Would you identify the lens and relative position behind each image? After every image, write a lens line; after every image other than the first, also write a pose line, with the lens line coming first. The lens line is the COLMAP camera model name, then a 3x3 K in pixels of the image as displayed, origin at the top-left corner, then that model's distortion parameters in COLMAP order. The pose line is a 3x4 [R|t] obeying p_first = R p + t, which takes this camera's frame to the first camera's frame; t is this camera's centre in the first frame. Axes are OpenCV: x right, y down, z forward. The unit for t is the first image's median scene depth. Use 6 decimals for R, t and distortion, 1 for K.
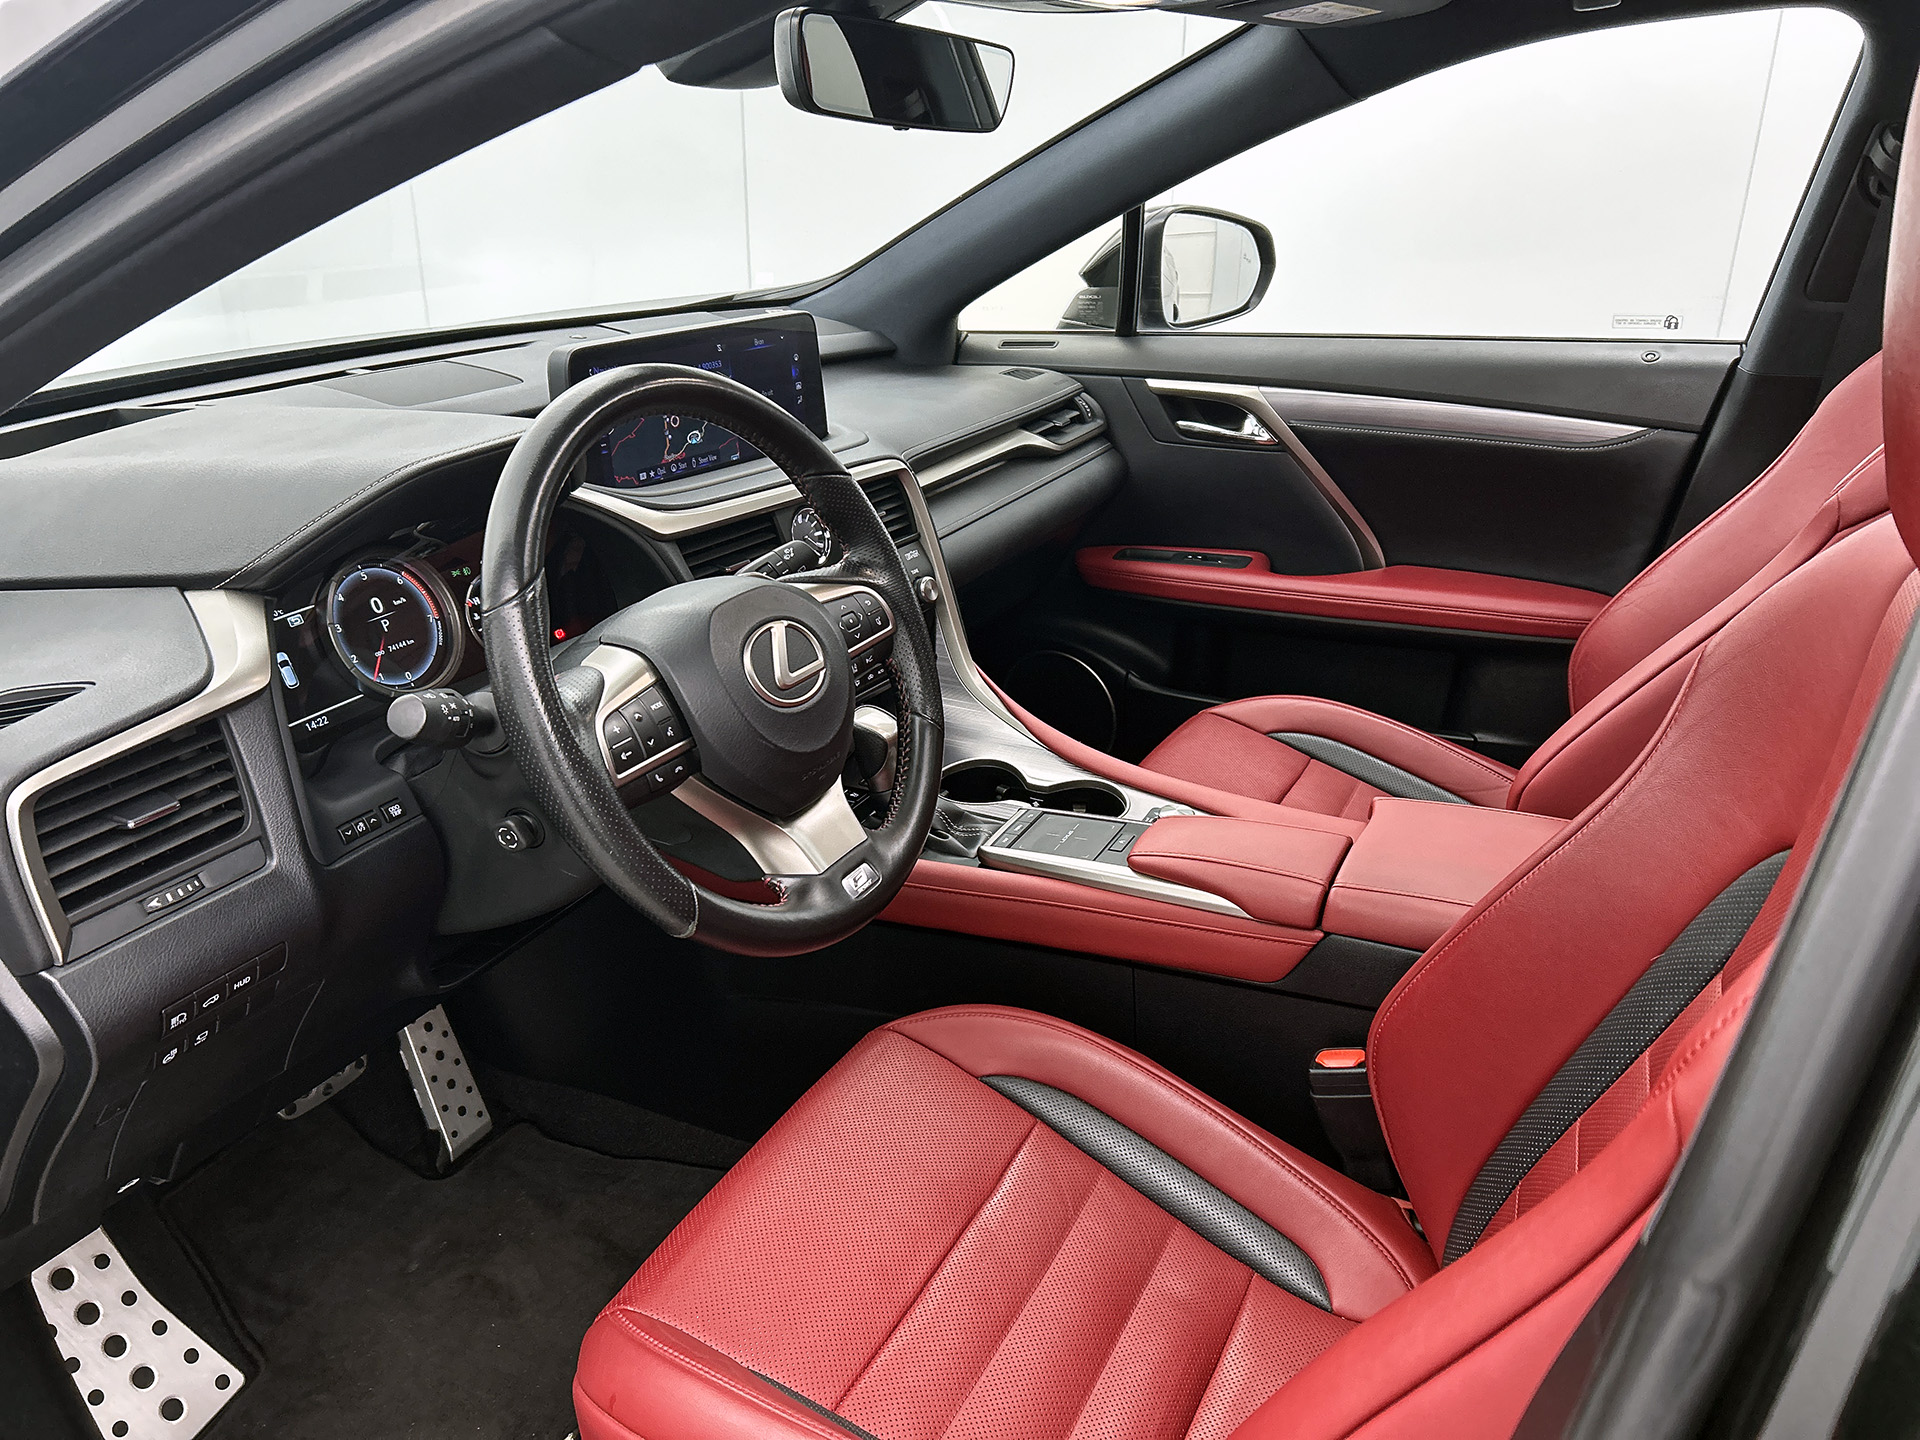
lens RADIAL K [[1488.1, 0, 959.9], [0, 1488.1, 692.8], [0, 0, 1]] dist [0.088336, -0.003691]
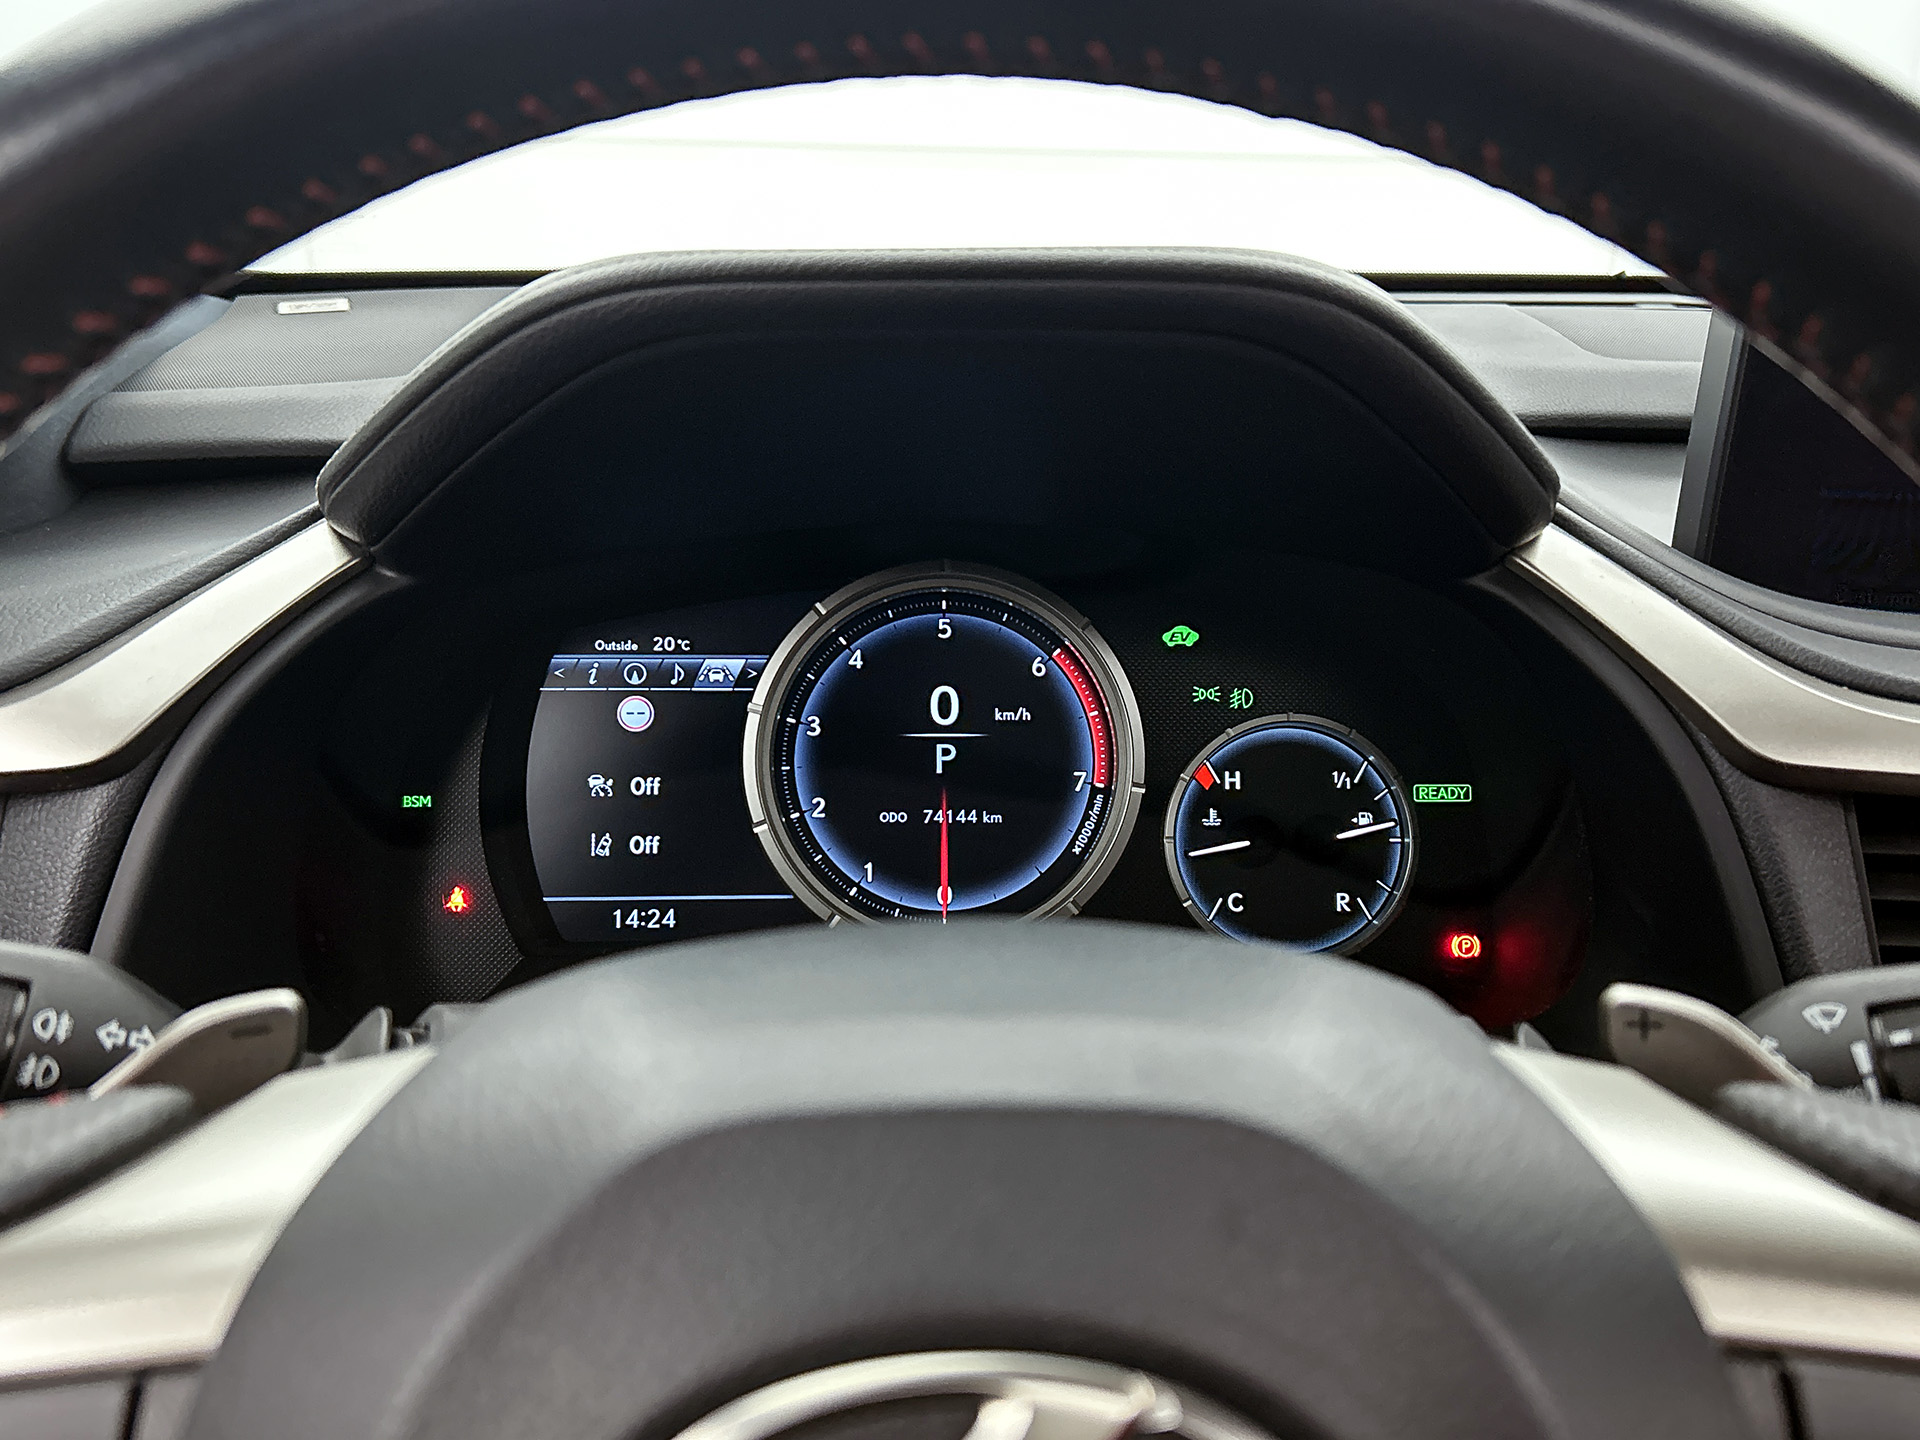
lens RADIAL K [[1686.3, 0, 960.0], [0, 1686.3, 720.0], [0, 0, 1]] dist [0.001465, -0.002975]
pose [[0.454932, 0.264495, -0.850341, -0.002870], [-0.326736, 0.937857, 0.116913, -0.108545], [0.828421, 0.224649, 0.513081, 0.777428]]
